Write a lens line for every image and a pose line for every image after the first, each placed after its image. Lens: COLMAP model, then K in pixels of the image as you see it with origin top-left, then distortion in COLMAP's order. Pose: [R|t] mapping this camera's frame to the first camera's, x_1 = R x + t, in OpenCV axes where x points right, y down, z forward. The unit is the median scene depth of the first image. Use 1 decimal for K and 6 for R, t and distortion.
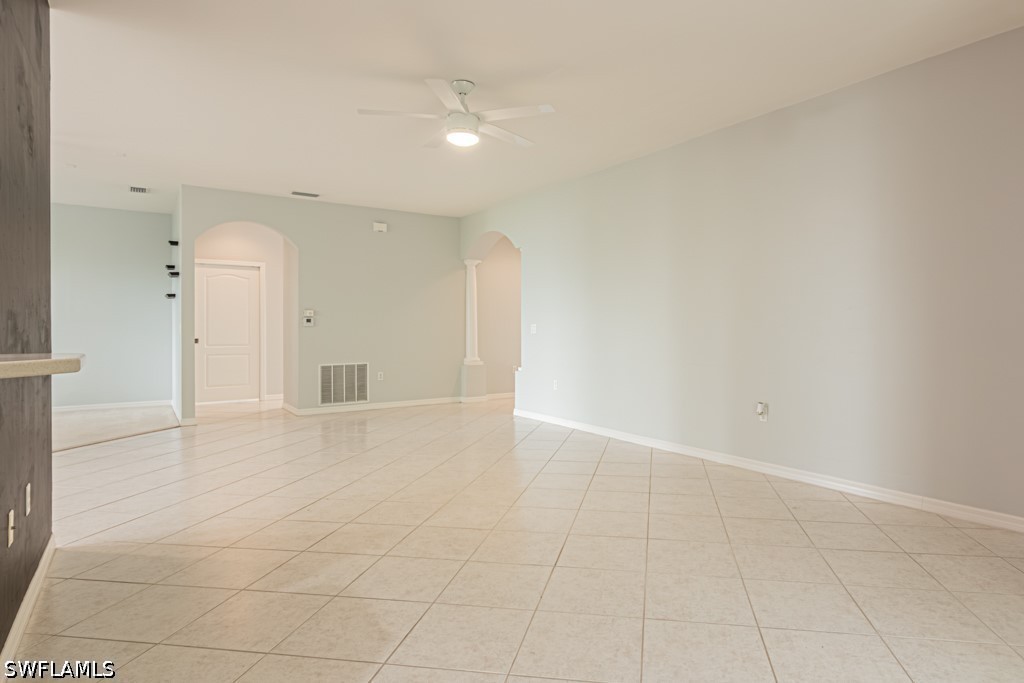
lens RADIAL K [[568.5, 0, 573.1], [0, 568.5, 330.9], [0, 0, 1]] dist [0.007319, 0.001130]
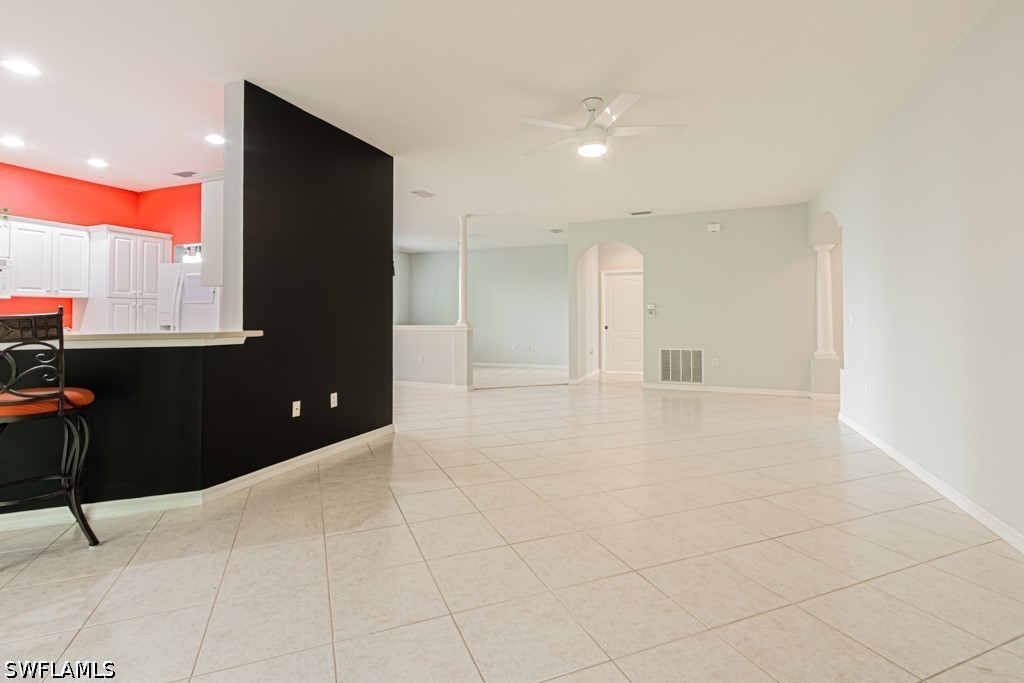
lens RADIAL K [[472.8, 0, 504.0], [0, 472.8, 310.7], [0, 0, 1]] dist [0.005694, -0.000996]
pose [[0.507452, -0.013469, -0.861575, 0.259208], [-0.004703, 0.999820, -0.018400, -0.001967], [0.861667, 0.013389, 0.507297, 0.191884]]
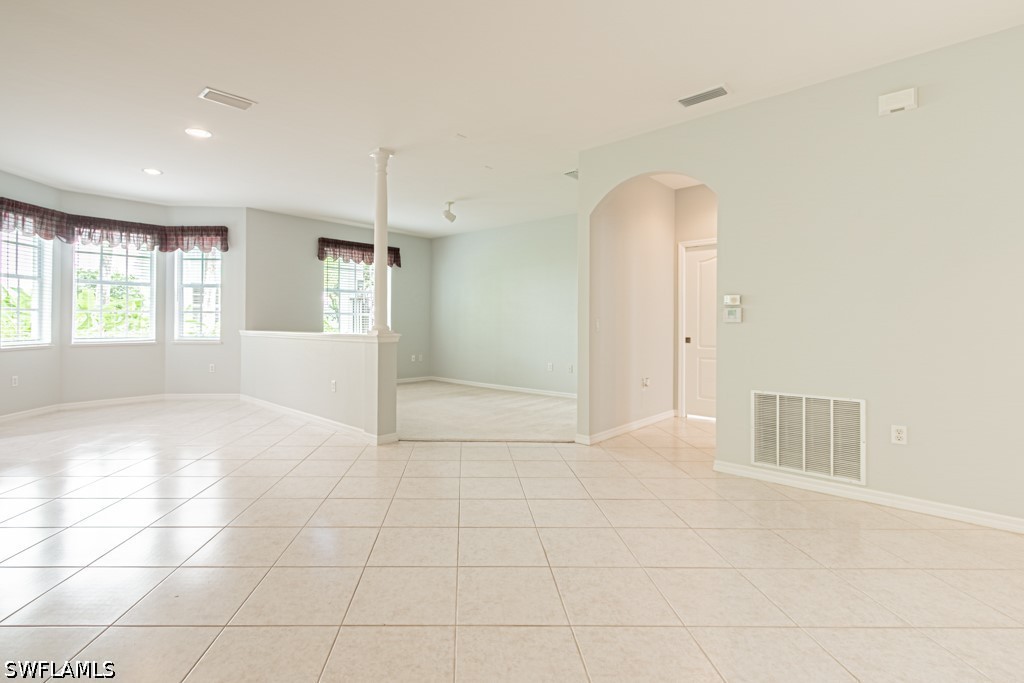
lens RADIAL K [[472.8, 0, 483.3], [0, 472.8, 319.8], [0, 0, 1]] dist [0.005694, -0.000996]
pose [[0.161647, -0.005749, -0.986832, -0.024453], [-0.011792, 0.999900, -0.007757, -0.003905], [0.986778, 0.012890, 0.161563, 0.652553]]
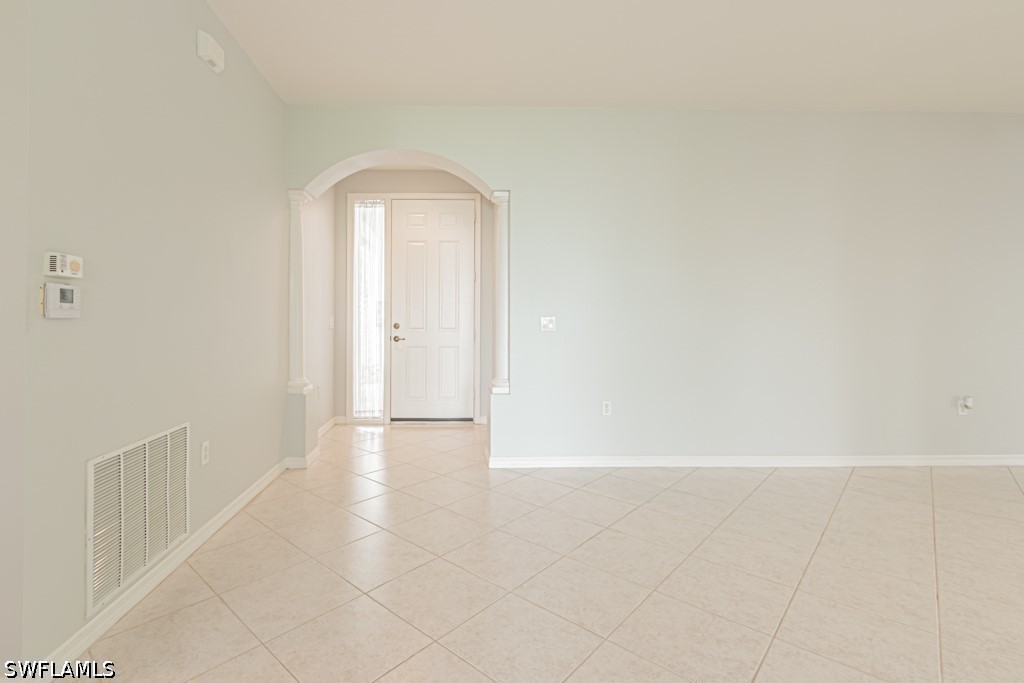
lens RADIAL K [[472.8, 0, 468.8], [0, 472.8, 320.7], [0, 0, 1]] dist [0.005694, -0.000996]
pose [[0.596844, -0.000591, 0.802357, -0.513530], [0.005890, 0.999976, -0.003645, -0.004973], [-0.802335, 0.006901, 0.596834, 0.715013]]
